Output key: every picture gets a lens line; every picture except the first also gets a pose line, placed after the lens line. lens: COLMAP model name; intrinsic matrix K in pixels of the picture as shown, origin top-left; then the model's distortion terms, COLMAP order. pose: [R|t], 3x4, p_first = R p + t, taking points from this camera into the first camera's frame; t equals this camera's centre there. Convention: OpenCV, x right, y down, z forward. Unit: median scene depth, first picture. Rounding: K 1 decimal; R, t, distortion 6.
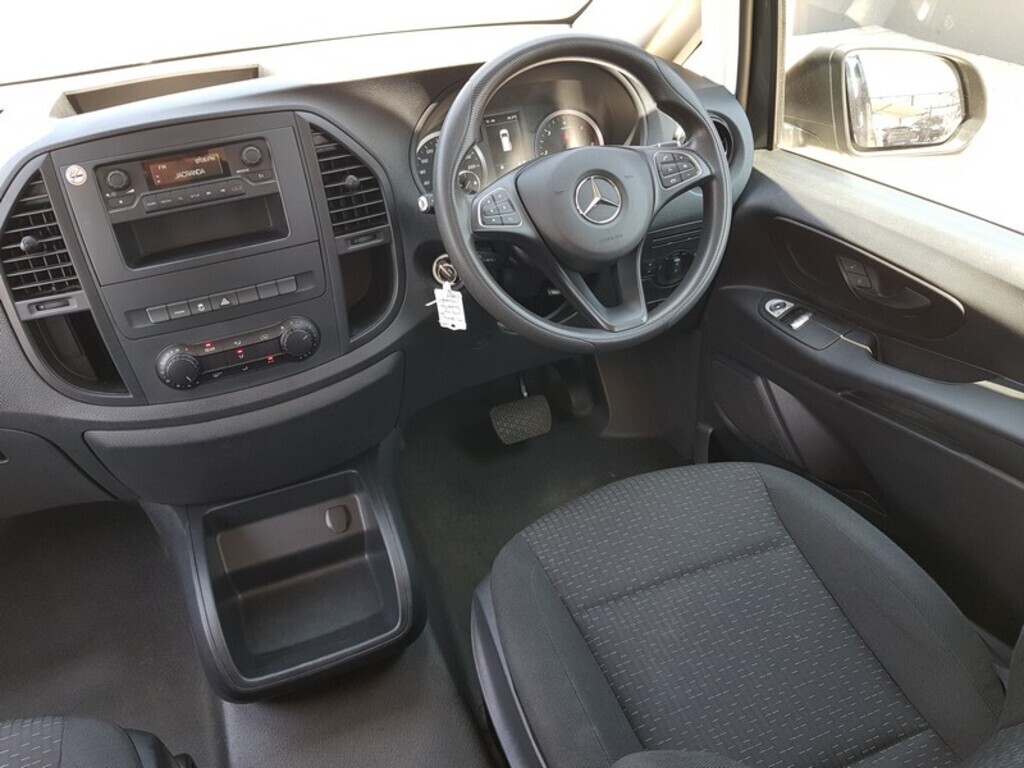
lens RADIAL K [[778.1, 0, 515.0], [0, 778.1, 388.4], [0, 0, 1]] dist [0.083041, -0.175497]
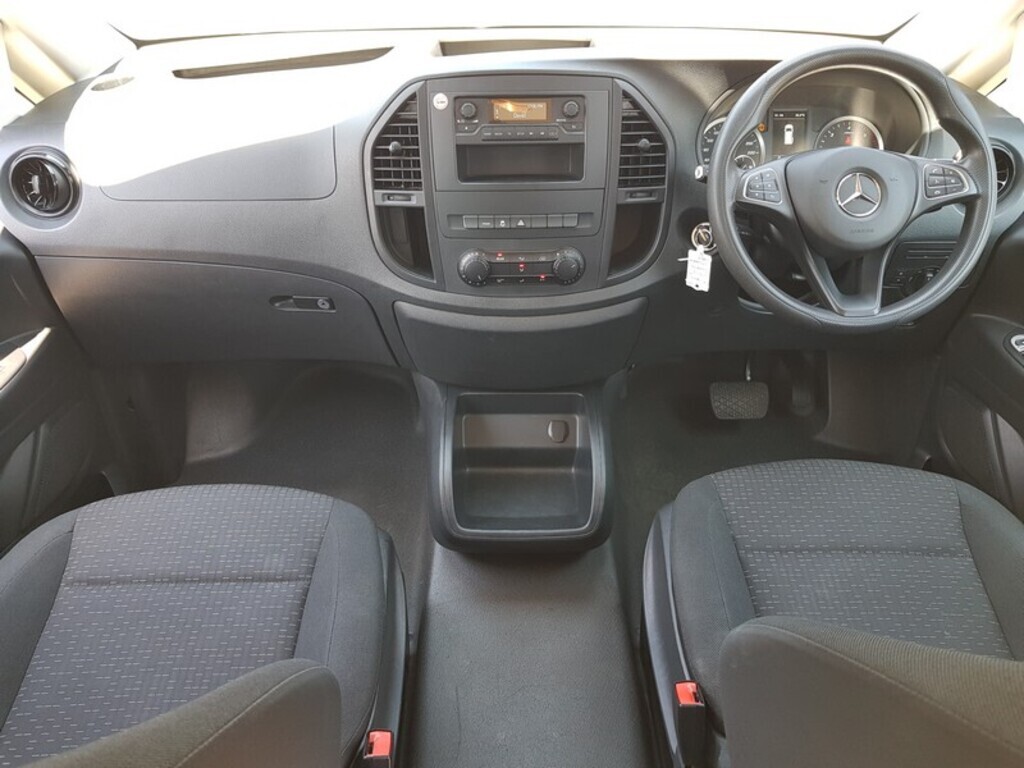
lens RADIAL K [[769.9, 0, 529.1], [0, 769.9, 383.8], [0, 0, 1]] dist [0.089336, -0.162421]
pose [[0.932237, 0.243826, -0.267362, 0.030661], [-0.244077, 0.969200, 0.032834, 0.088006], [0.267133, 0.034648, 0.963036, -0.158784]]
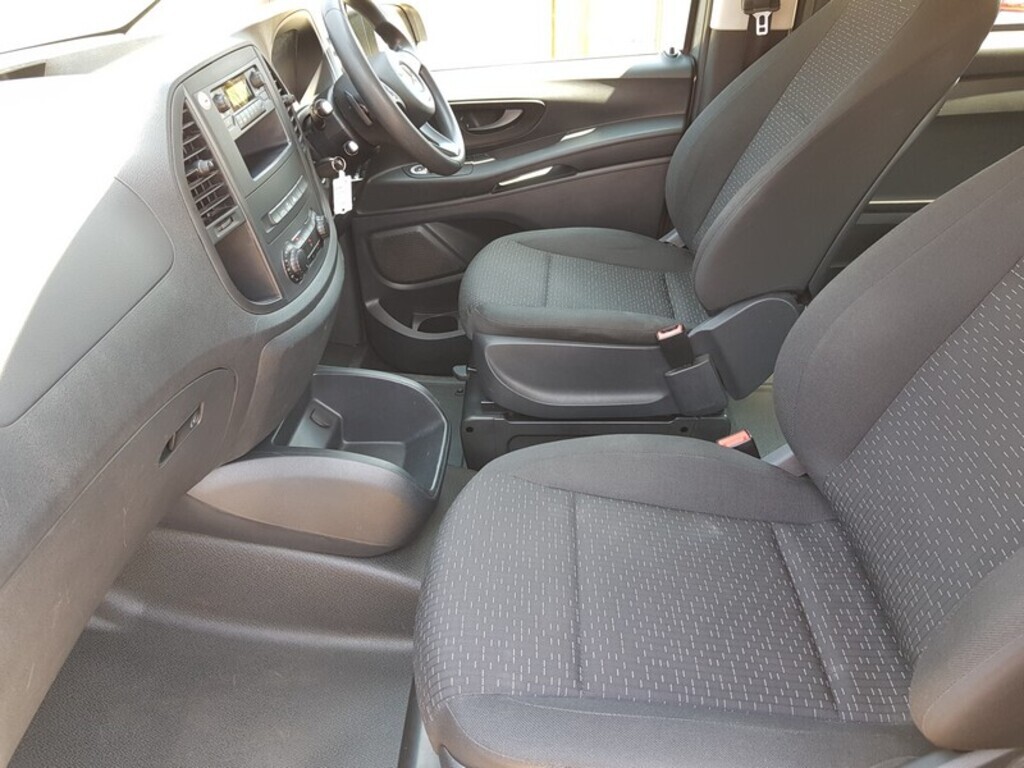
lens RADIAL K [[778.1, 0, 515.0], [0, 778.1, 388.4], [0, 0, 1]] dist [0.083041, -0.175497]
pose [[0.442406, -0.452839, 0.774089, -1.203850], [0.525314, 0.830427, 0.185569, 0.081197], [-0.726857, 0.324543, 0.605269, 0.111651]]
